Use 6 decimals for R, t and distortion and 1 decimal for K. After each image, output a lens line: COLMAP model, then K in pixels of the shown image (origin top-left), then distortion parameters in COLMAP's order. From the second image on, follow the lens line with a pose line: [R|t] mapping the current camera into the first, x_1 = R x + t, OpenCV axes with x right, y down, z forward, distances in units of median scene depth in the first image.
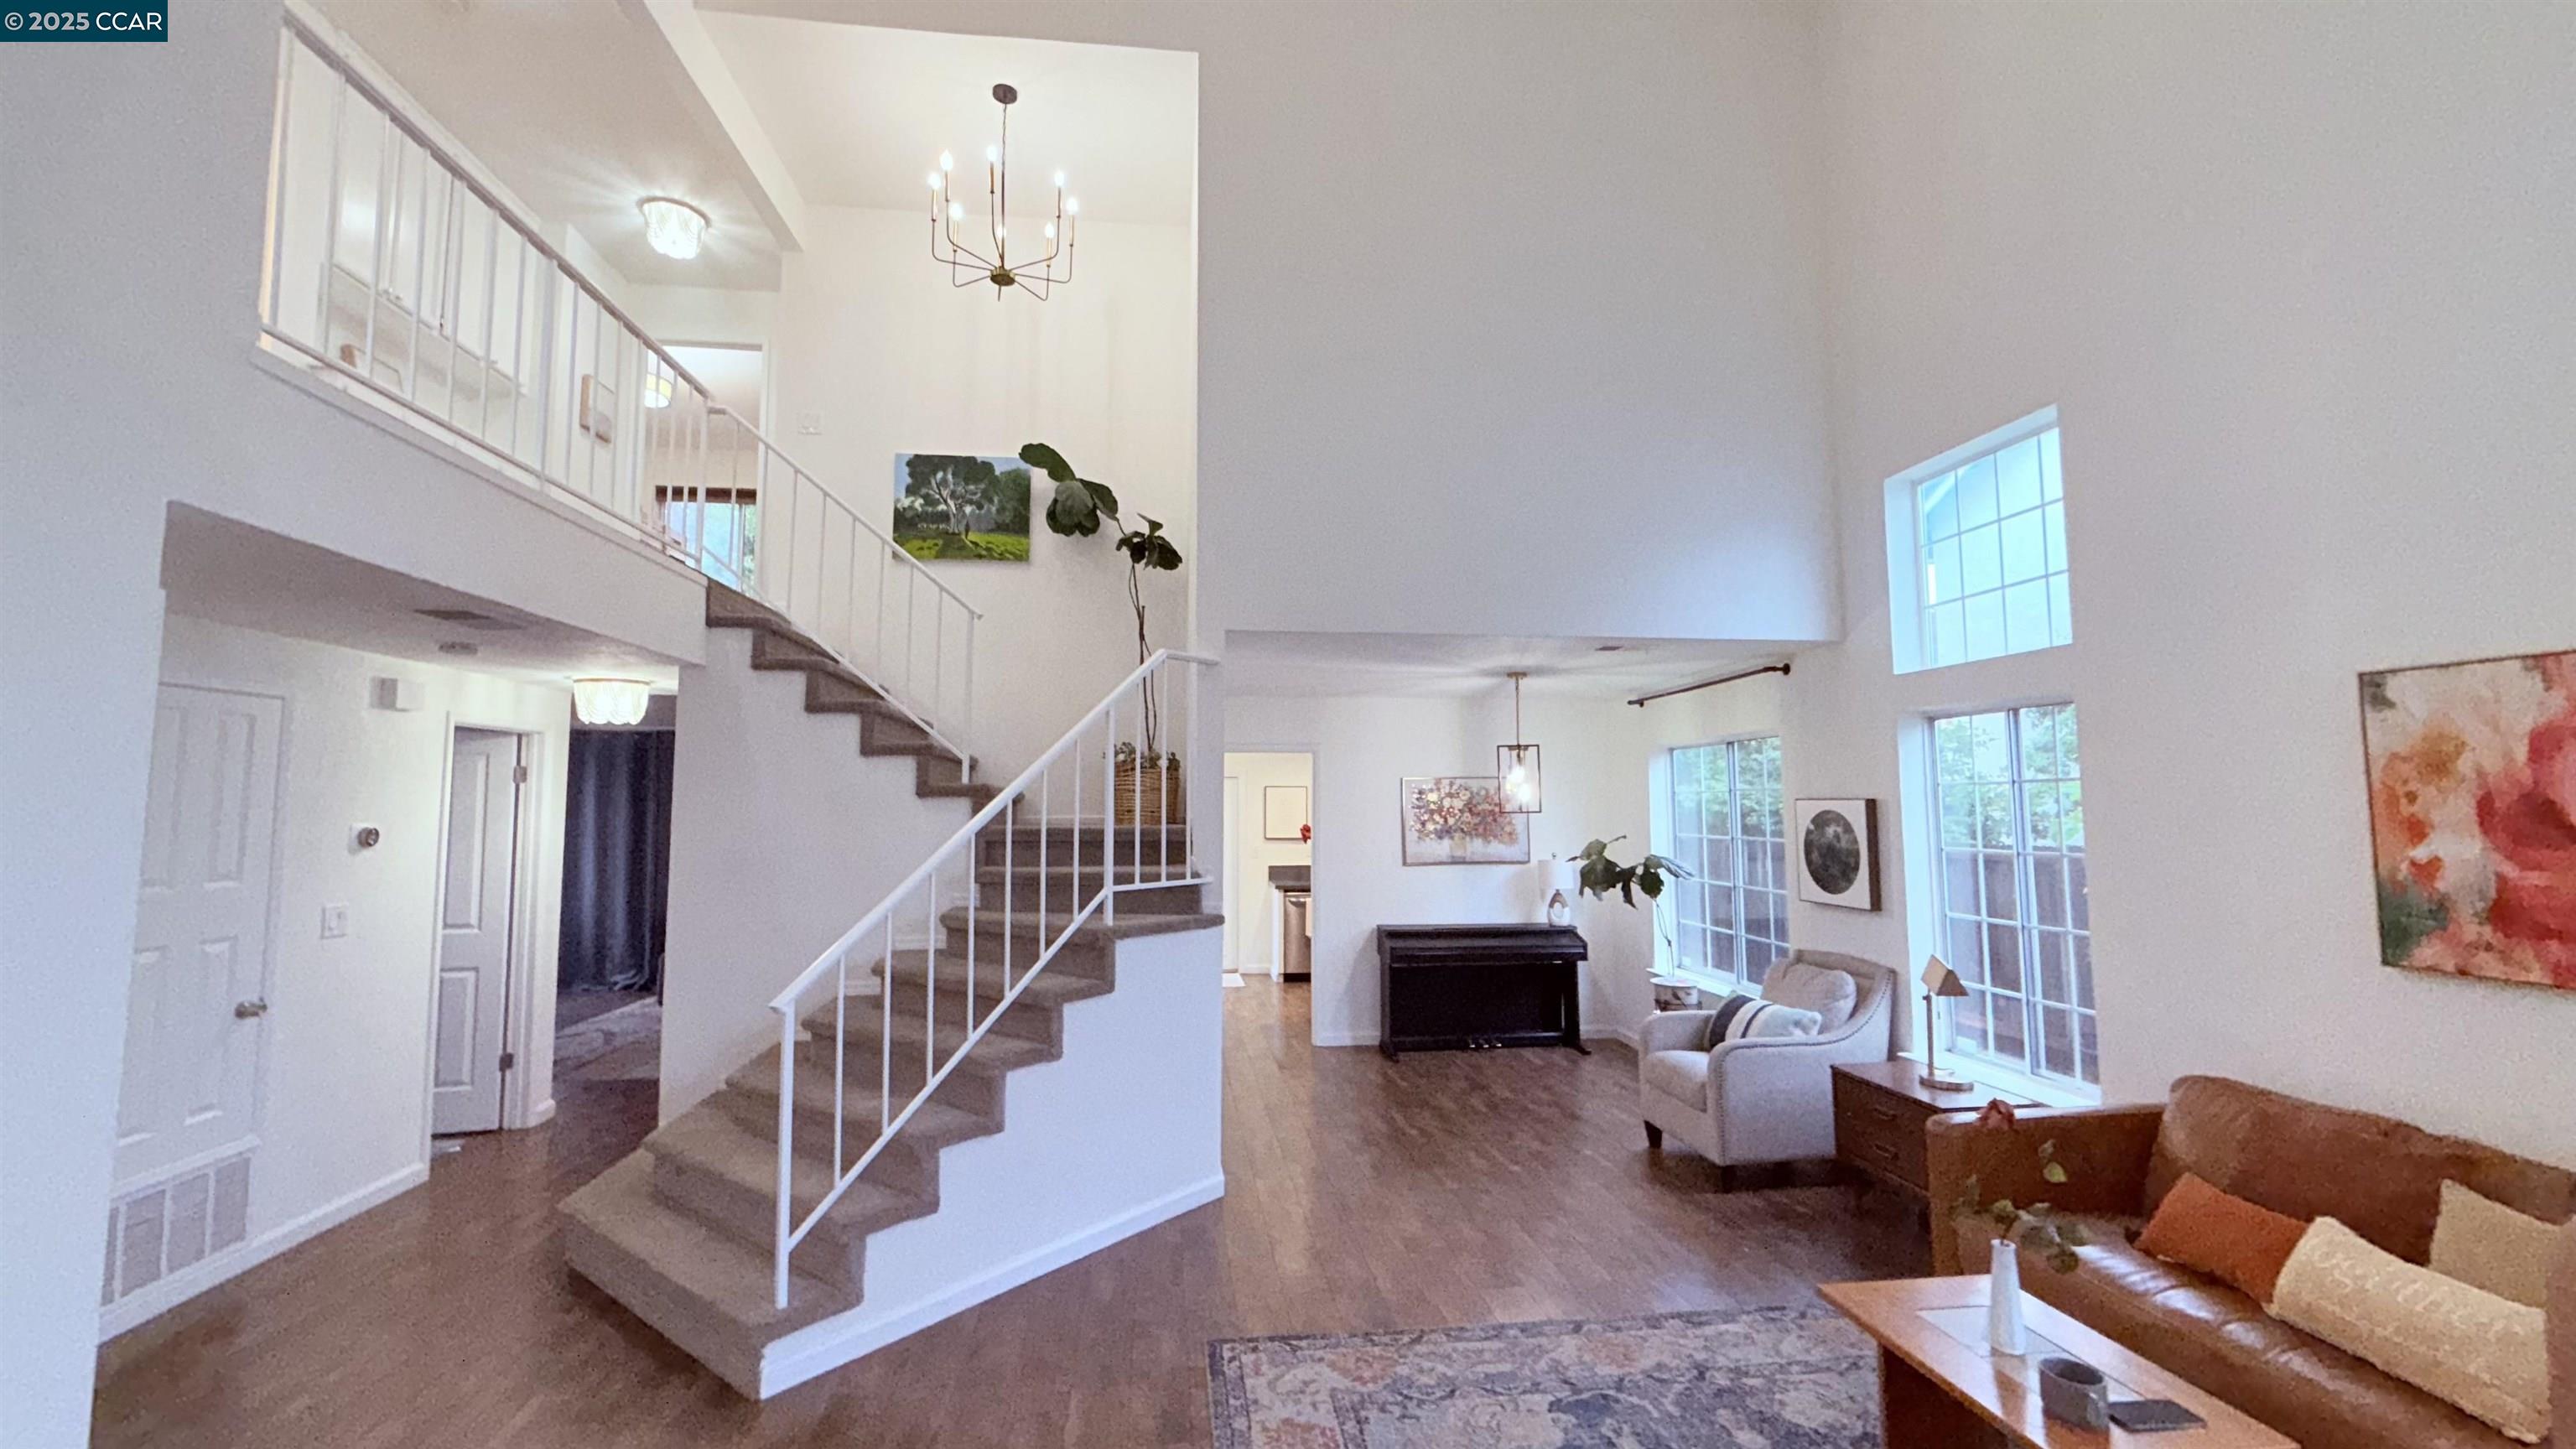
lens RADIAL K [[1027.2, 0, 1288.0], [0, 1027.2, 724.5], [0, 0, 1]] dist [0.001054, 0.000069]
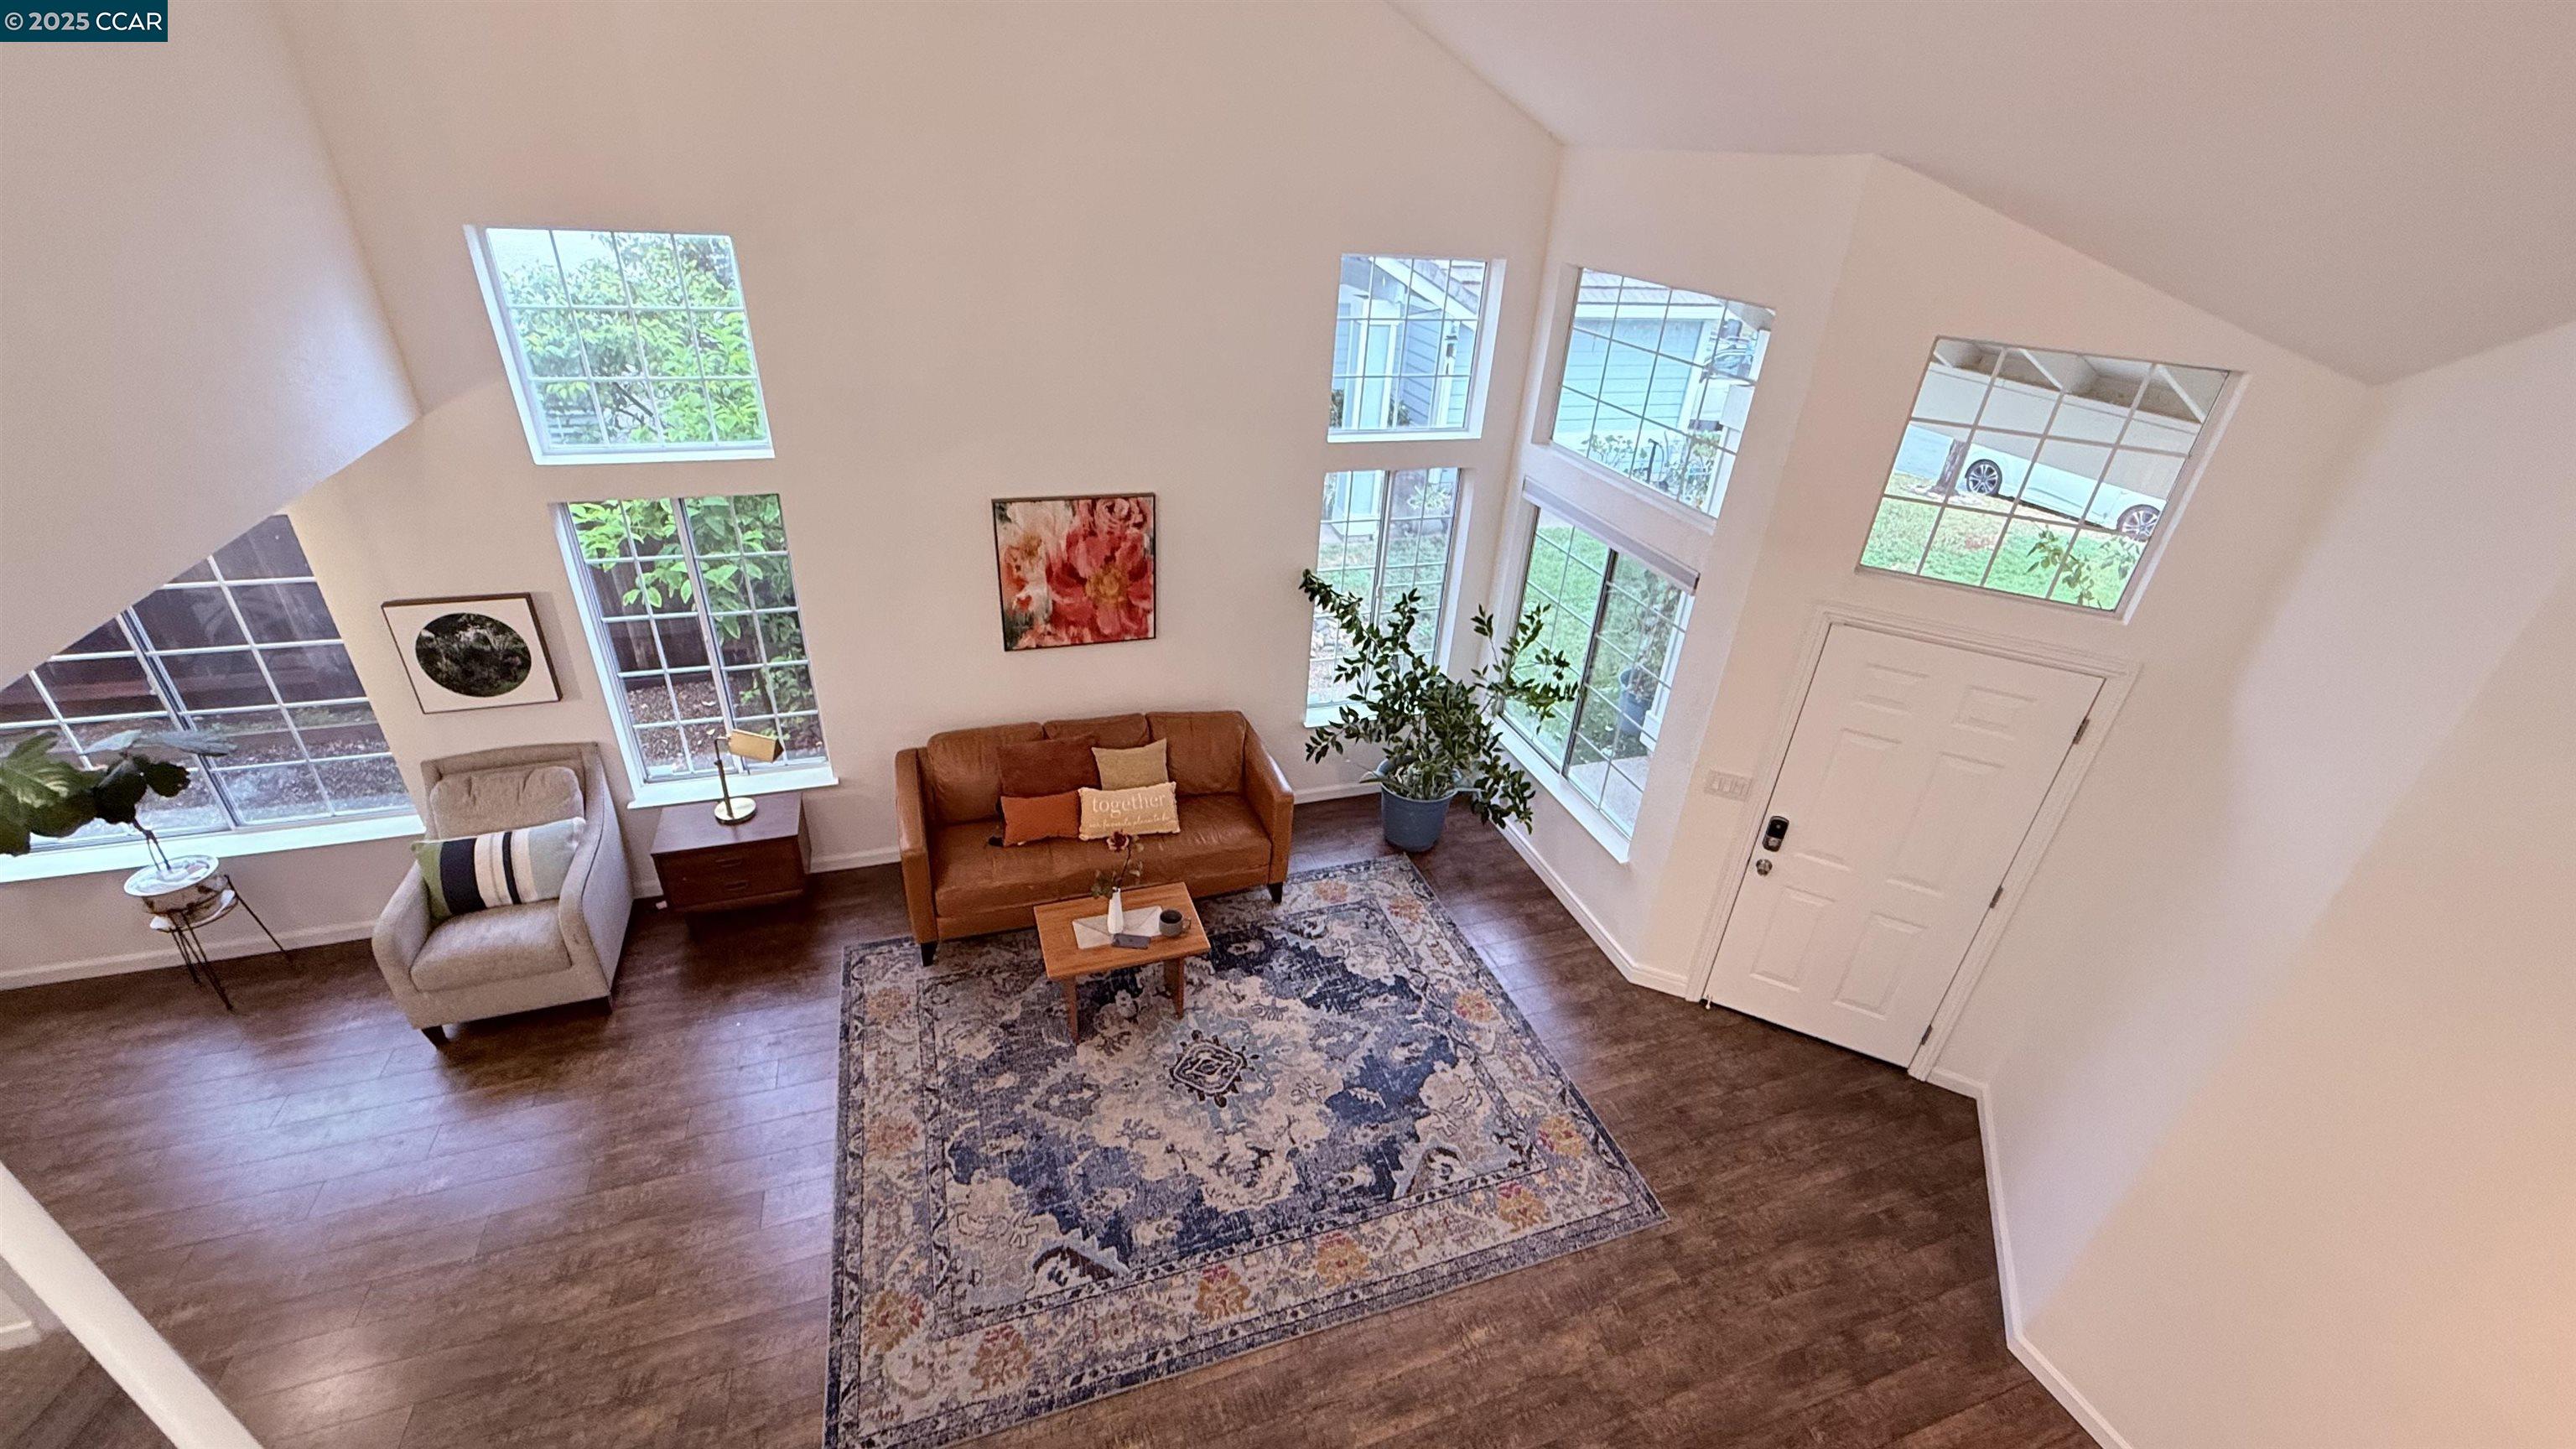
lens RADIAL K [[1027.2, 0, 1288.0], [0, 1027.2, 724.5], [0, 0, 1]] dist [0.001054, 0.000069]
pose [[-0.210662, -0.487470, 0.847345, -0.403732], [-0.139218, 0.872922, 0.467573, -0.335866], [-0.967595, -0.019466, -0.251757, 0.525460]]
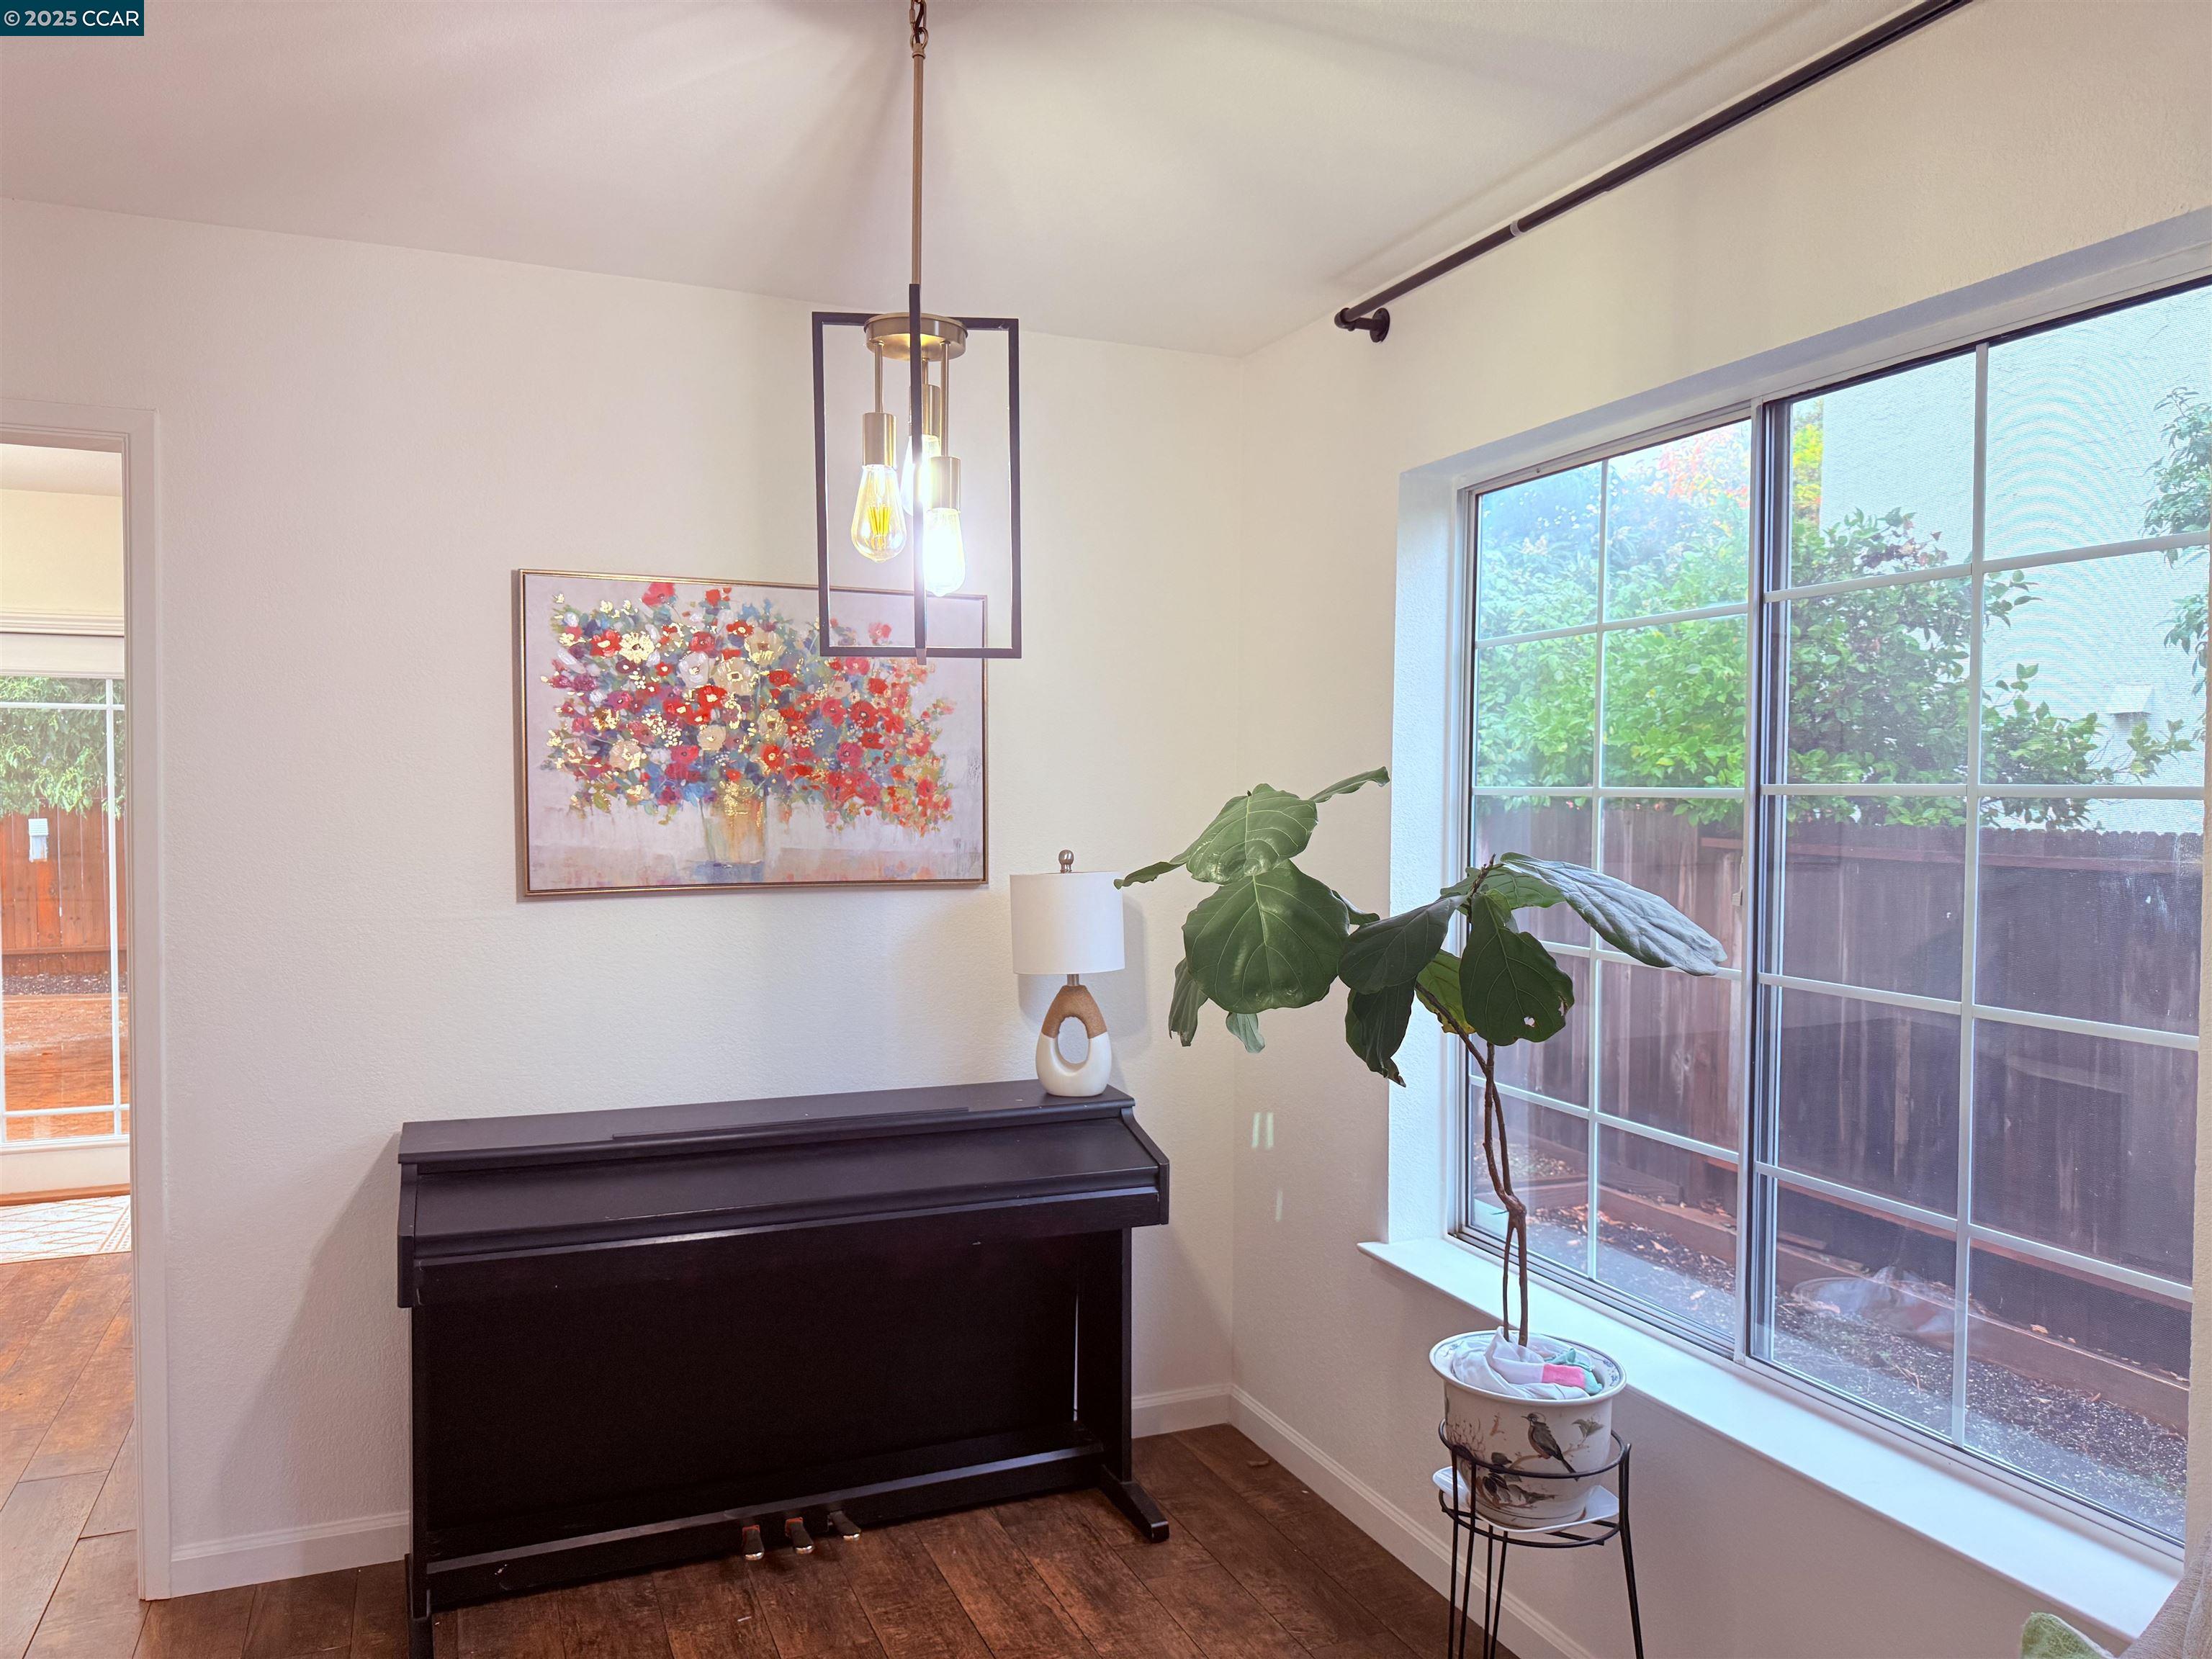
lens RADIAL K [[1539.6, 0, 1100.2], [0, 1539.6, 837.2], [0, 0, 1]] dist [0.126471, -0.188255]
pose [[0.960688, 0.001993, 0.277623, 0.208490], [-0.033681, 0.993425, 0.109416, 0.103283], [-0.275580, -0.114465, 0.954439, 0.822720]]
